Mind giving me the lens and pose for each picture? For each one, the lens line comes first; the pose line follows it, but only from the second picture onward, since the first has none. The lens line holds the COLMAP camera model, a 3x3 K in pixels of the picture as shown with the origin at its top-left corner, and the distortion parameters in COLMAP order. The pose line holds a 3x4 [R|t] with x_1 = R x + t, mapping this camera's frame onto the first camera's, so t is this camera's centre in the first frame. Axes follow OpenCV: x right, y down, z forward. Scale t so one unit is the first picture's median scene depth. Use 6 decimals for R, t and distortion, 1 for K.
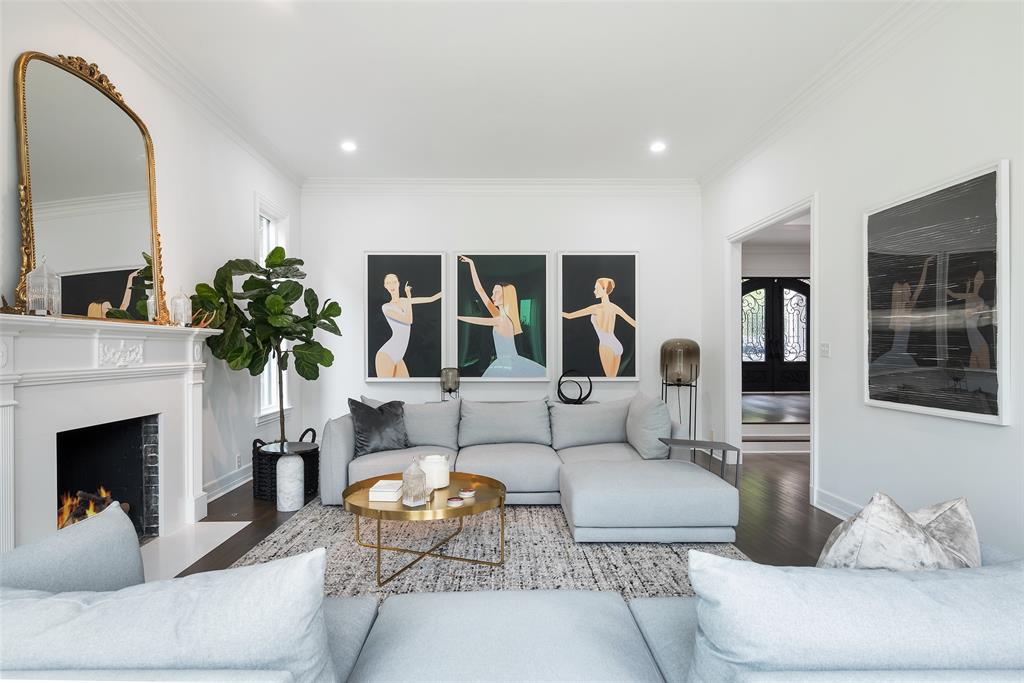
lens RADIAL K [[548.0, 0, 507.2], [0, 548.0, 350.8], [0, 0, 1]] dist [0.000230, 0.000356]
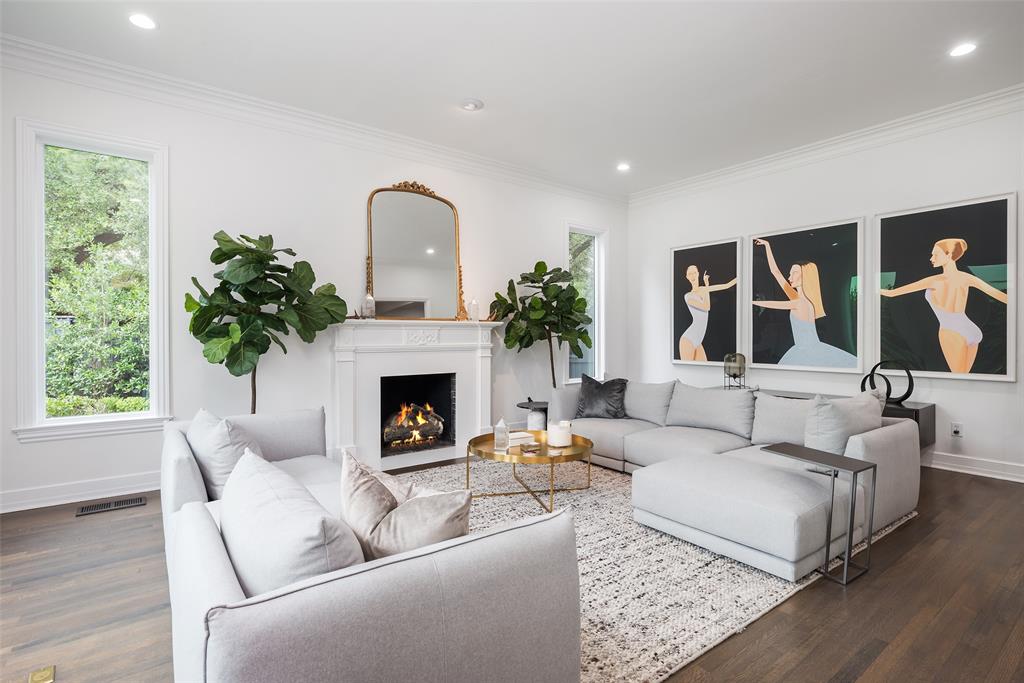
lens RADIAL K [[494.2, 0, 509.1], [0, 494.2, 335.6], [0, 0, 1]] dist [-0.001530, -0.000046]
pose [[0.587861, 0.003303, -0.808955, 0.369964], [-0.001843, 0.999995, 0.002744, -0.002733], [0.808960, -0.000123, 0.587864, 0.126899]]
